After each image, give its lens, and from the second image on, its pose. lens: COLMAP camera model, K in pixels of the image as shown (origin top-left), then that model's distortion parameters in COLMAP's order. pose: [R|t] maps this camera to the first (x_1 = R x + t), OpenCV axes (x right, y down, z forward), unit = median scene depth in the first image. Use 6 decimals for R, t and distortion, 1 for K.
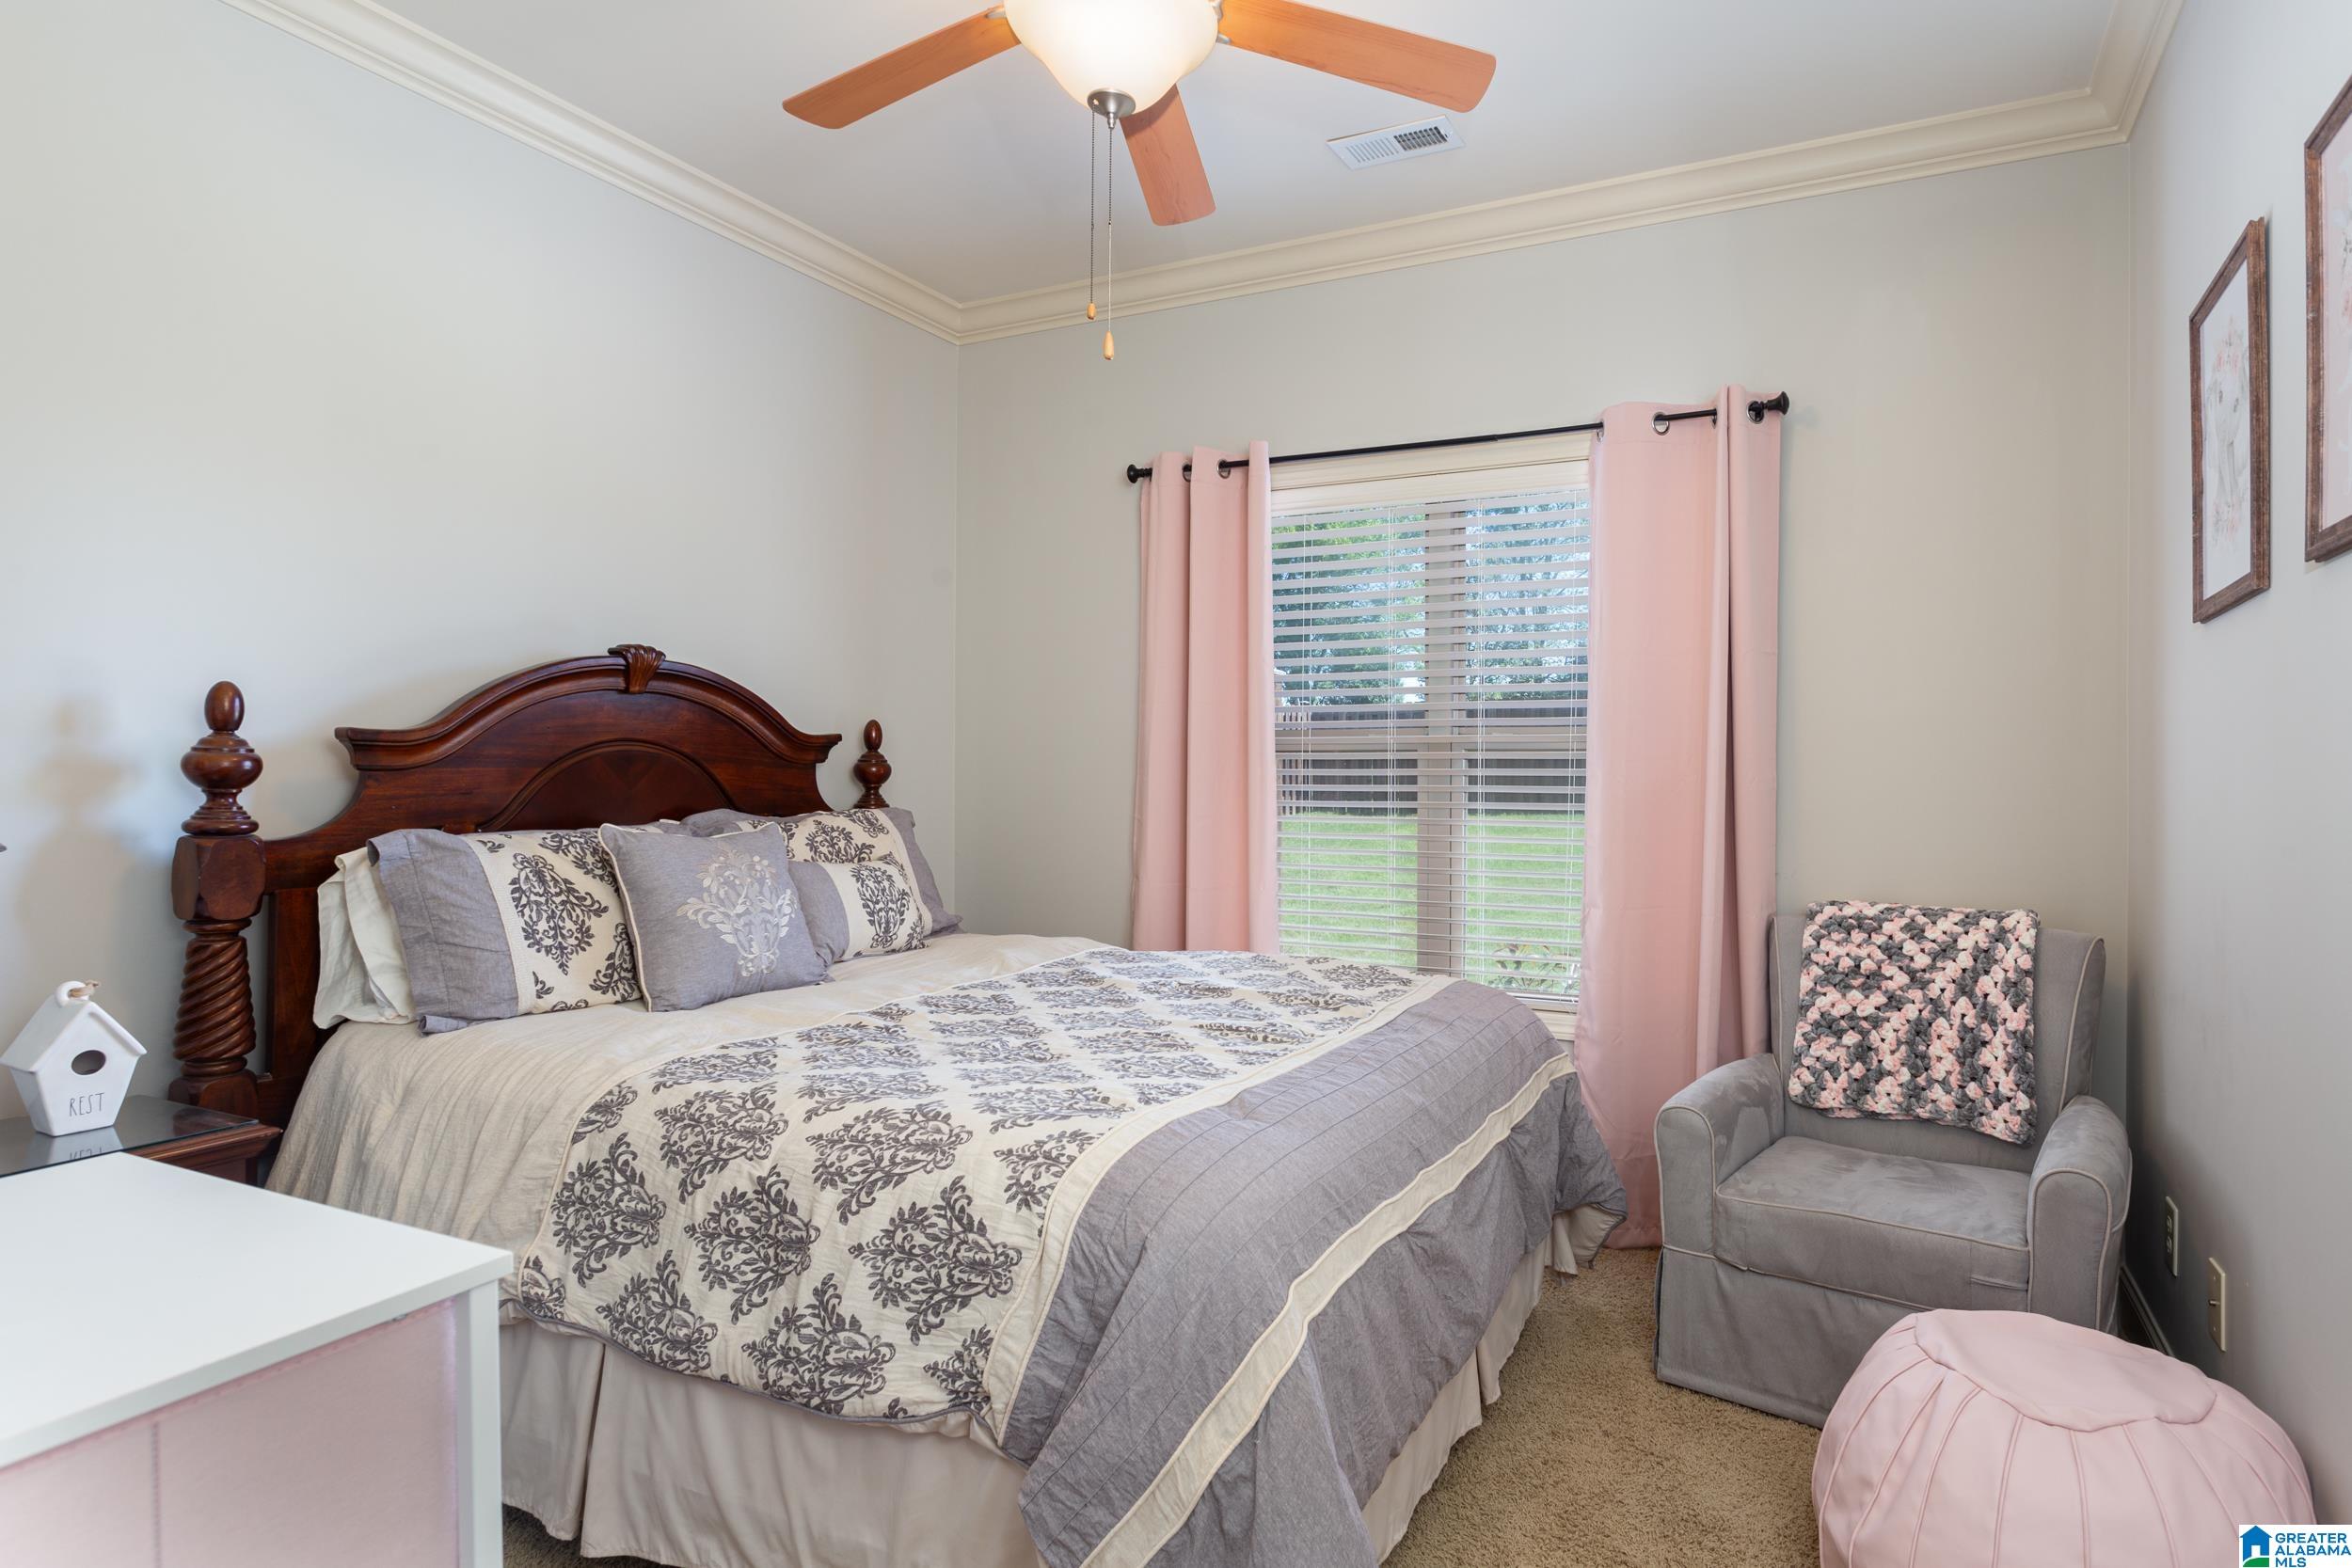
lens RADIAL K [[1240.7, 0, 1176.0], [0, 1240.7, 784.0], [0, 0, 1]] dist [-0.005543, -0.000021]
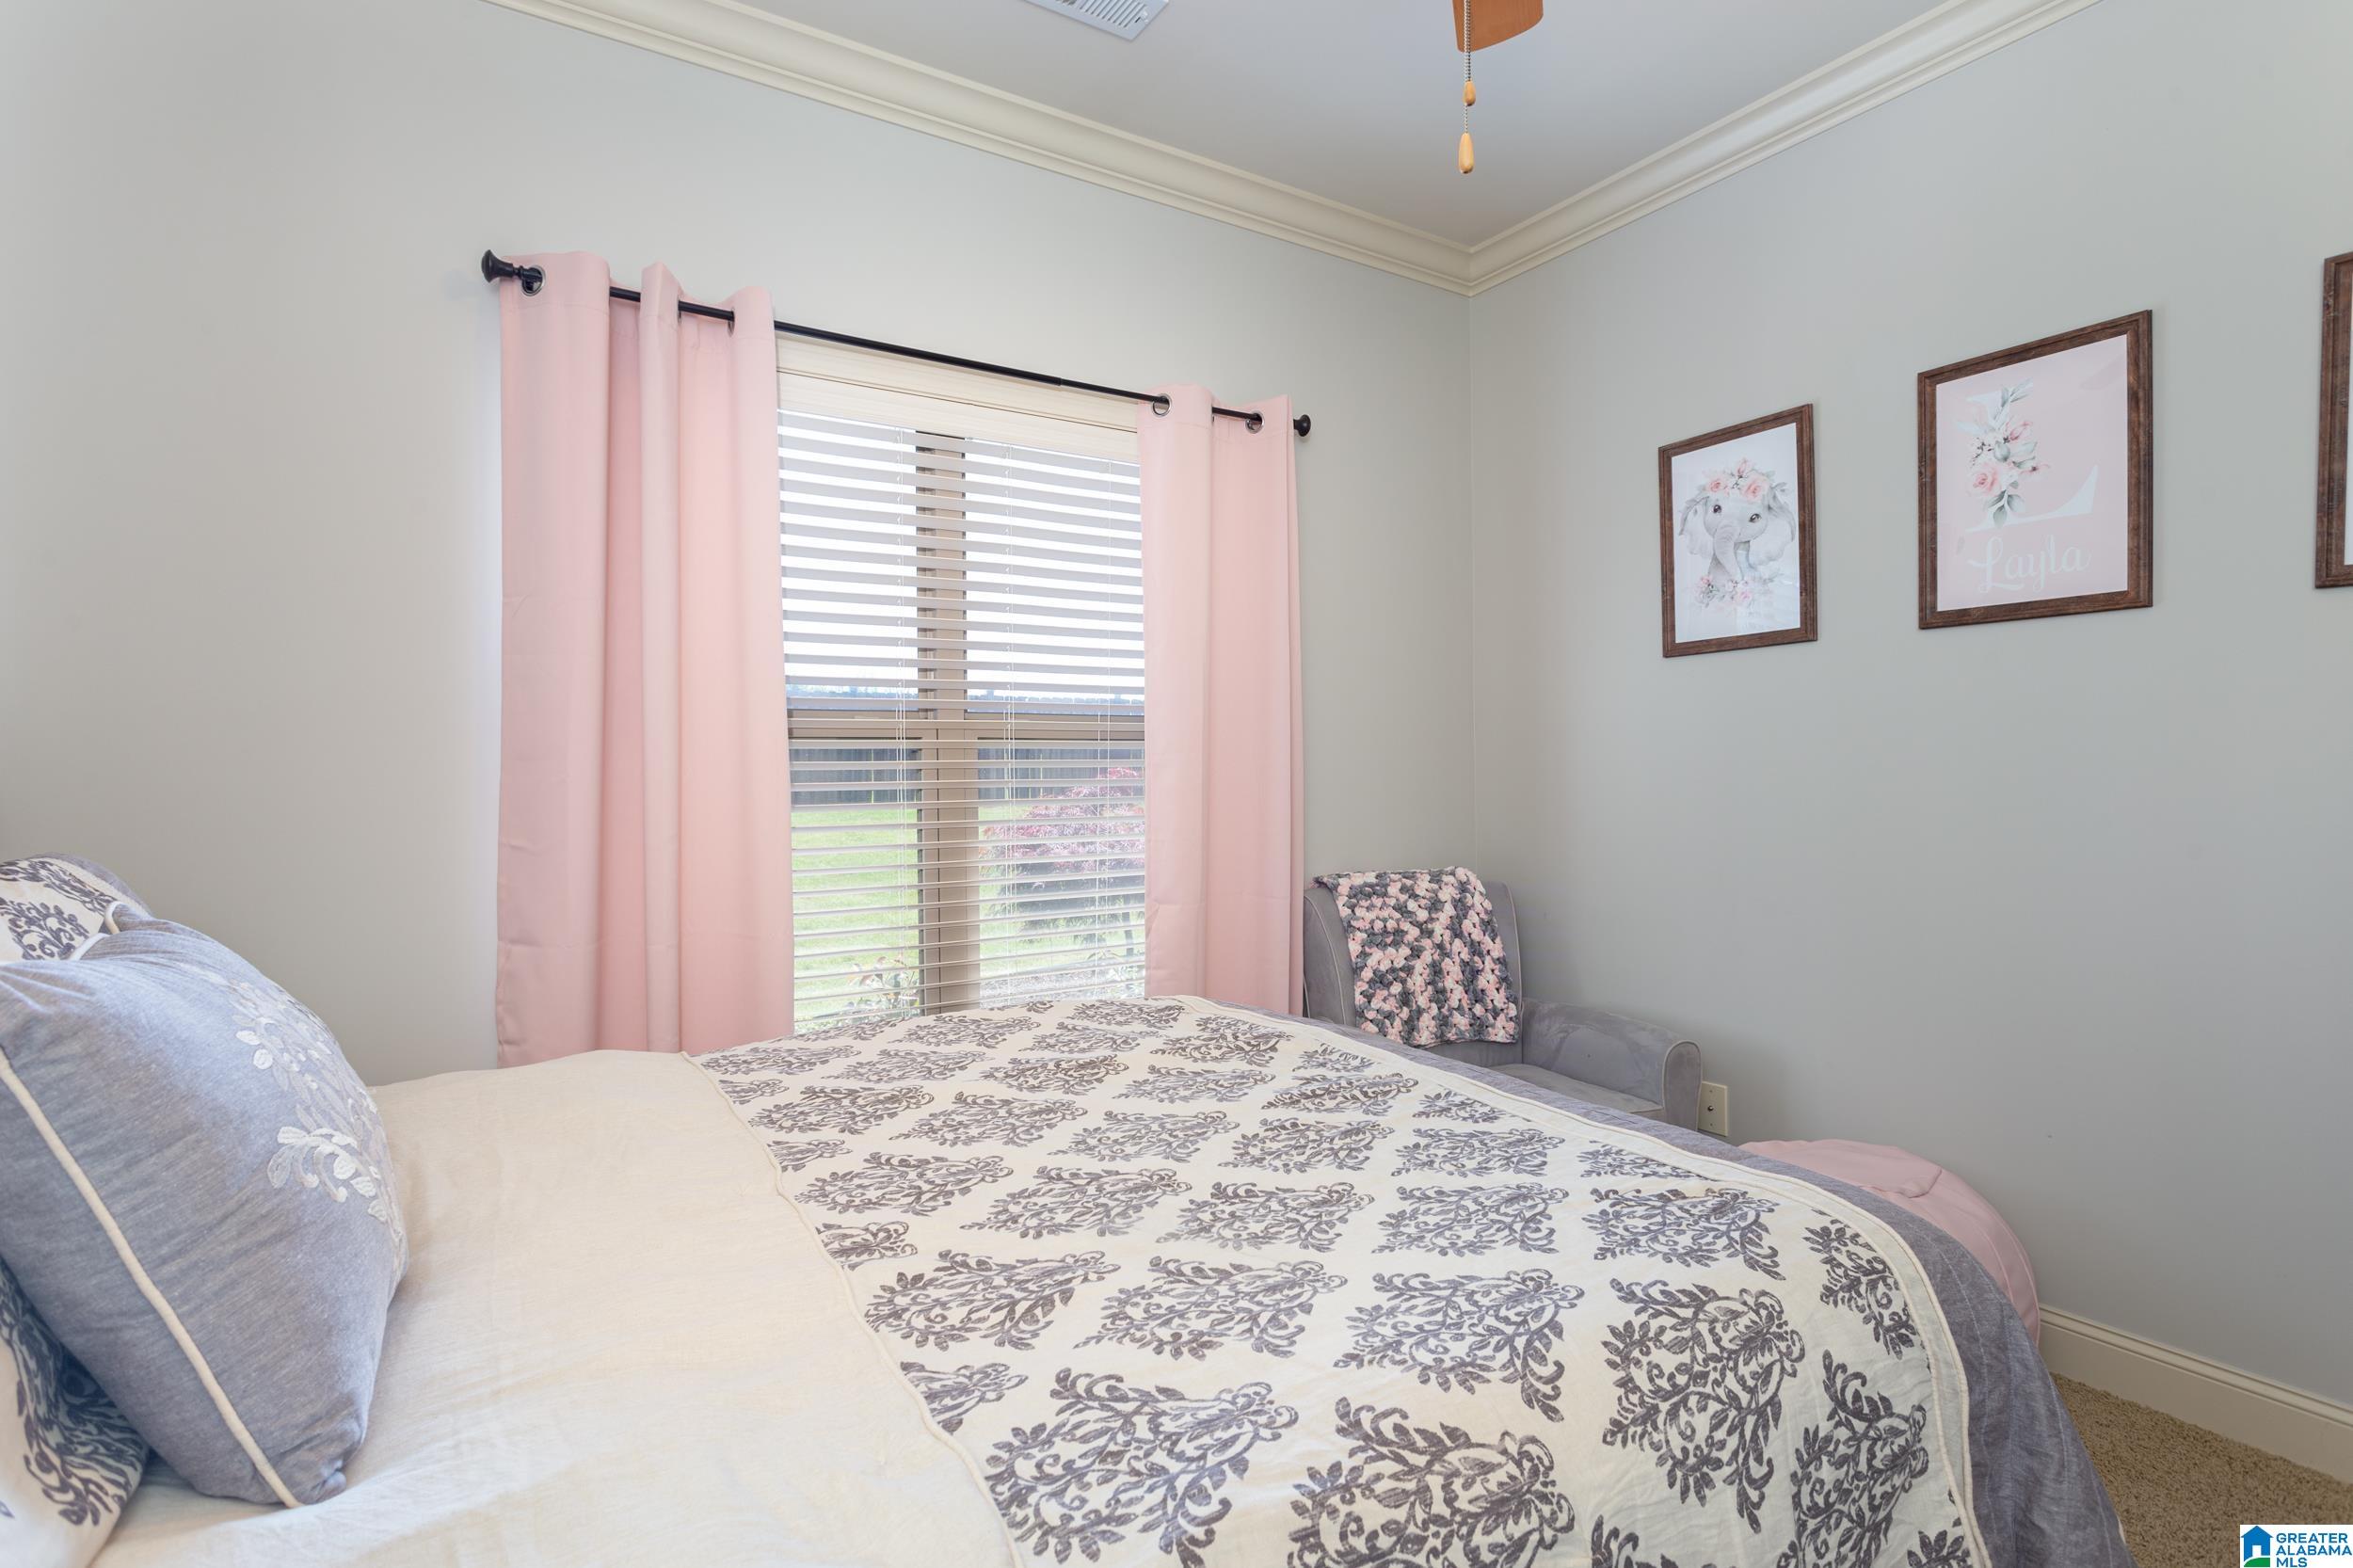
lens RADIAL K [[1241.4, 0, 1176.5], [0, 1241.4, 784.0], [0, 0, 1]] dist [-0.005543, -0.000021]
pose [[0.473281, -0.018348, 0.880720, -0.601907], [0.018847, 0.999765, 0.010701, -0.004357], [-0.880710, 0.011535, 0.473516, 0.642139]]
